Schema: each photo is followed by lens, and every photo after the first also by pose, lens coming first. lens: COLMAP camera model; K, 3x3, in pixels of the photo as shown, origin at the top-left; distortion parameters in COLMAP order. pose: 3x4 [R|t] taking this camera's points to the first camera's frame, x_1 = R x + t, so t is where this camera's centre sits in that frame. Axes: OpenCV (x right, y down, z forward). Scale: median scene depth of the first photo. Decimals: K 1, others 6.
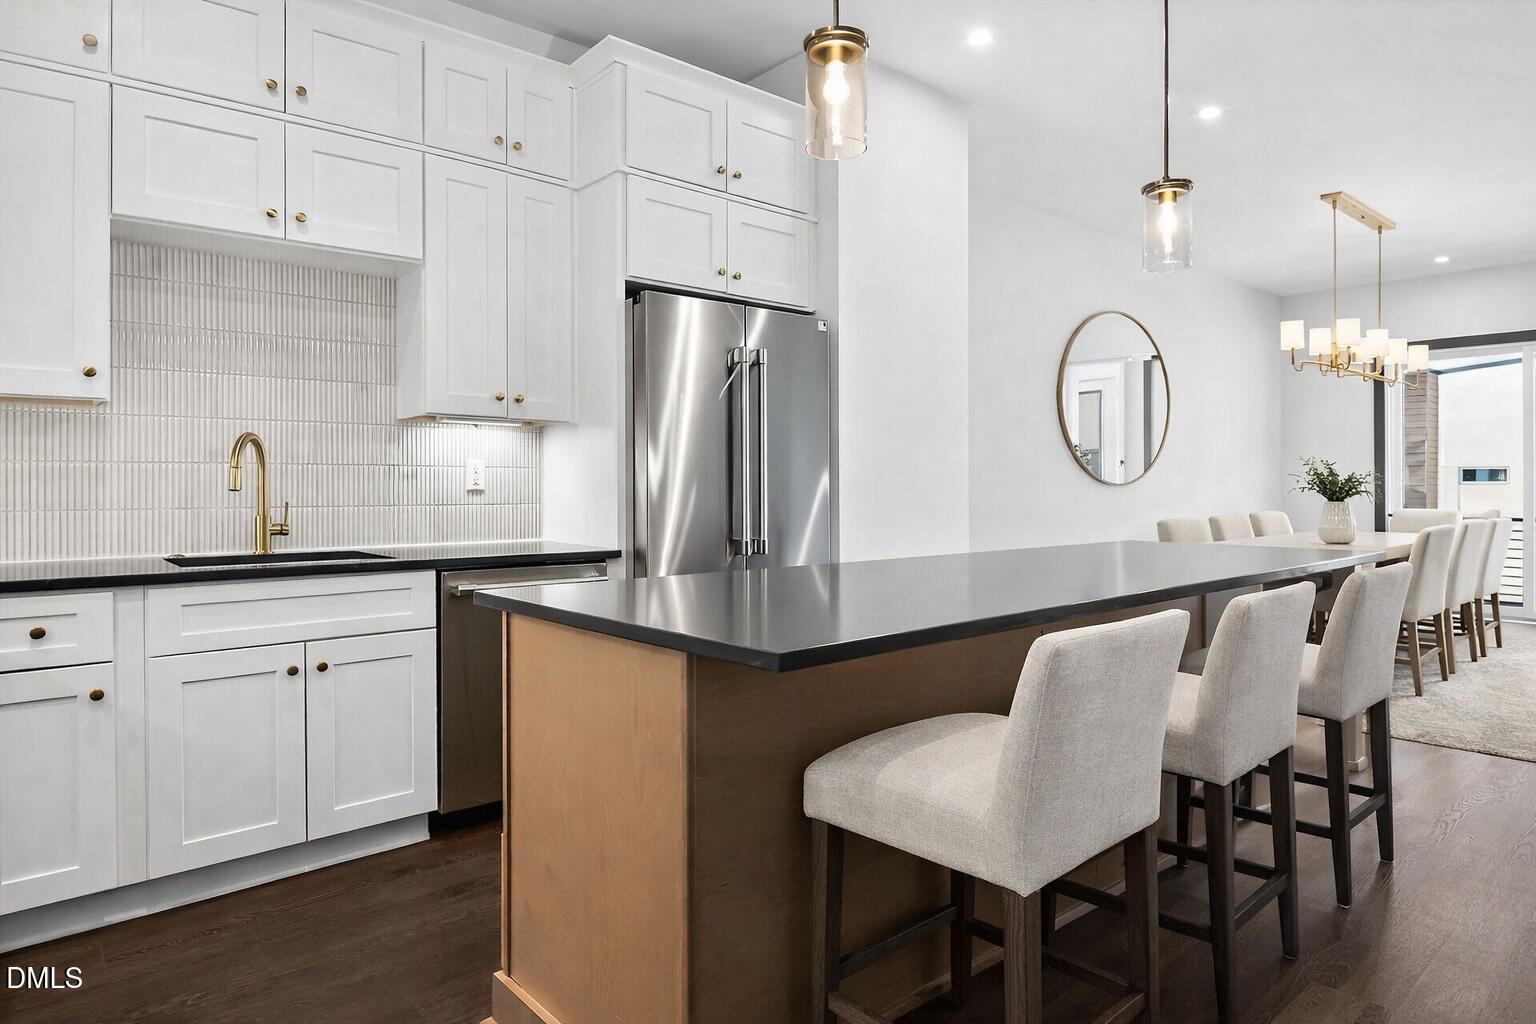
lens RADIAL K [[870.7, 0, 768.0], [0, 870.7, 512.0], [0, 0, 1]] dist [0.002521, 0.000492]
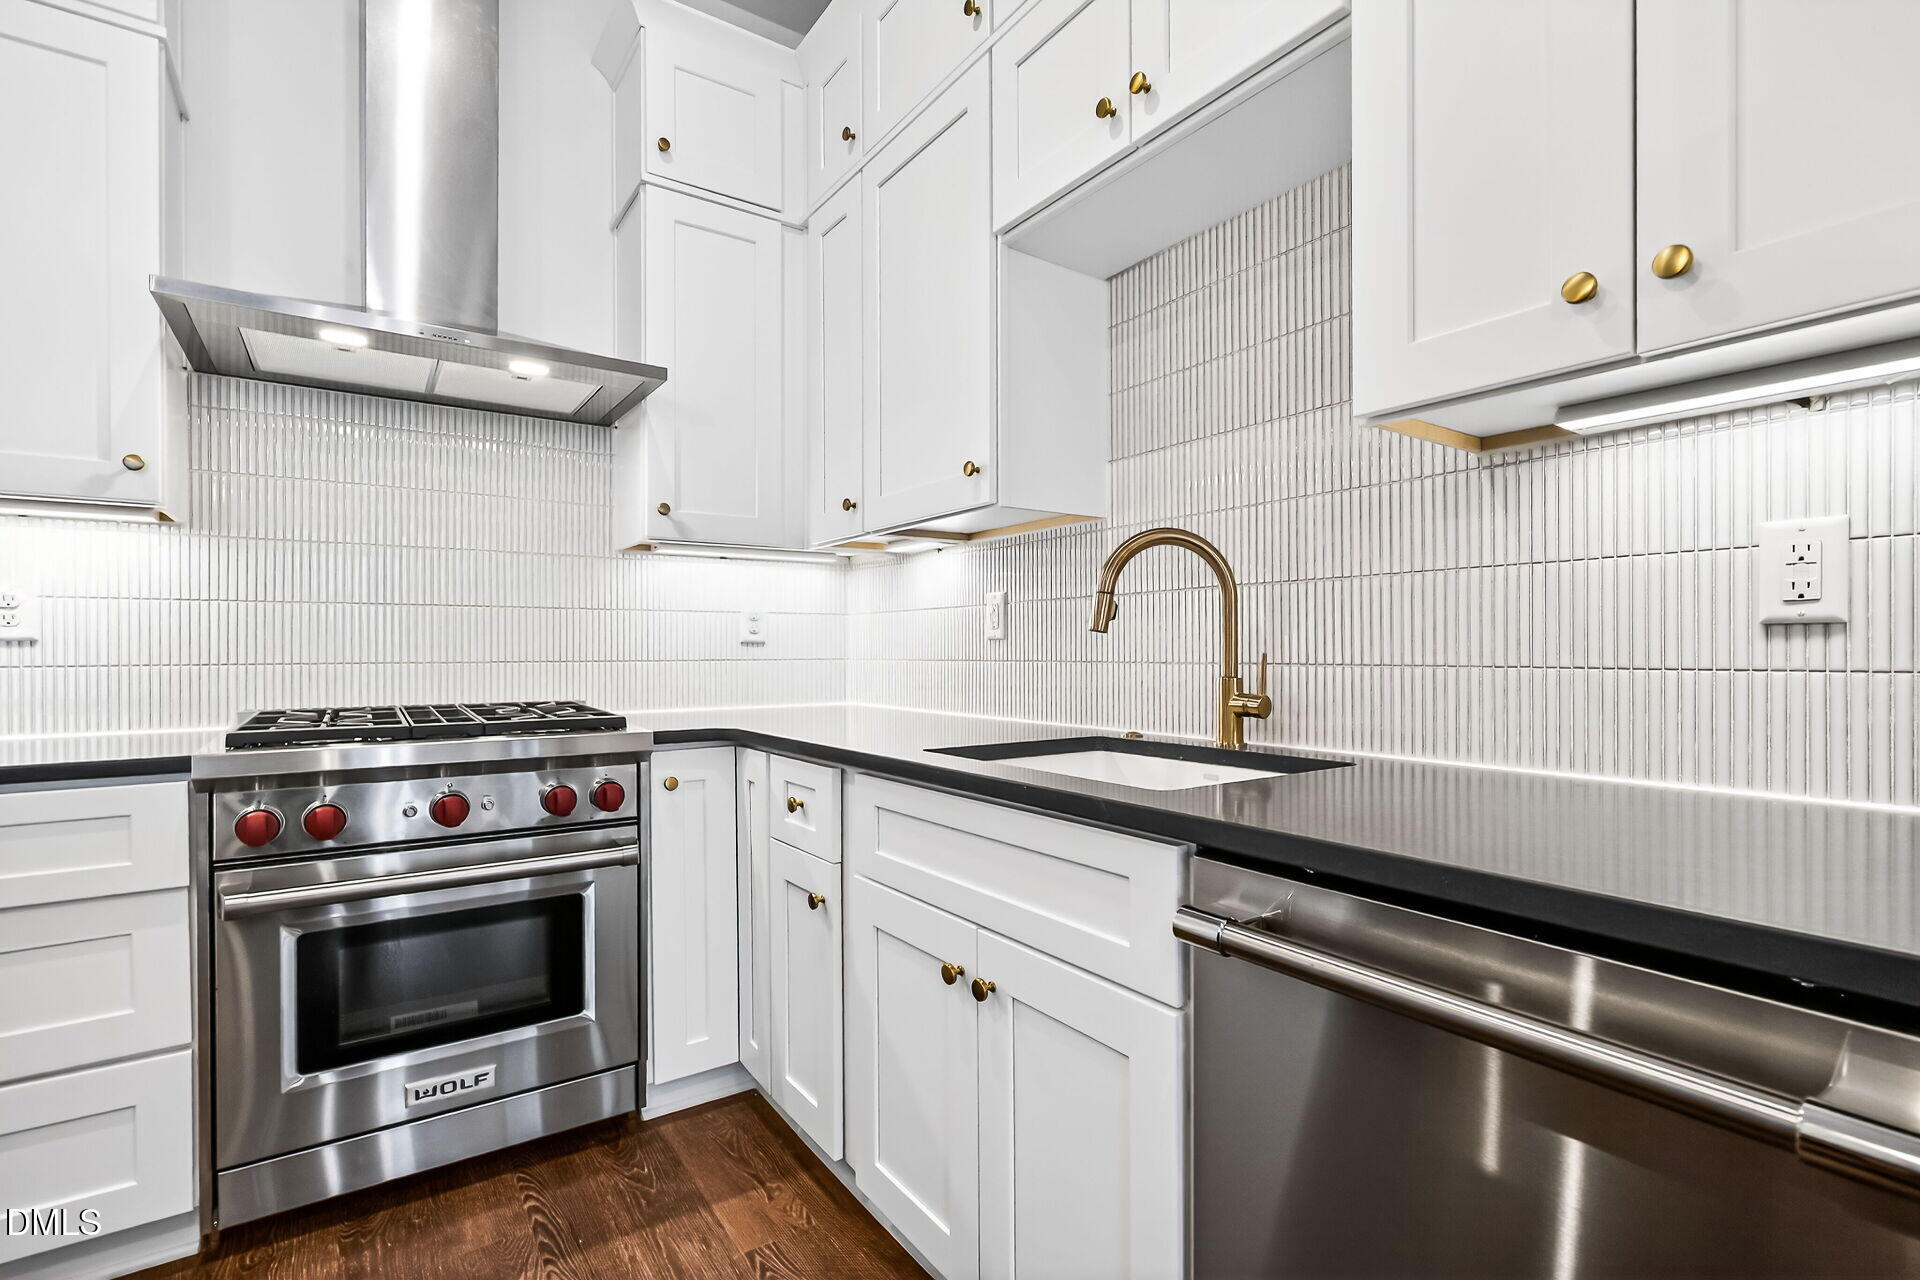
lens RADIAL K [[913.1, 0, 960.0], [0, 913.1, 640.0], [0, 0, 1]] dist [0.000471, 0.000760]
pose [[-0.064326, 0.003362, -0.997923, -0.013820], [-0.008874, 0.999953, 0.003941, -0.017581], [0.997889, 0.009109, -0.064293, 0.746483]]
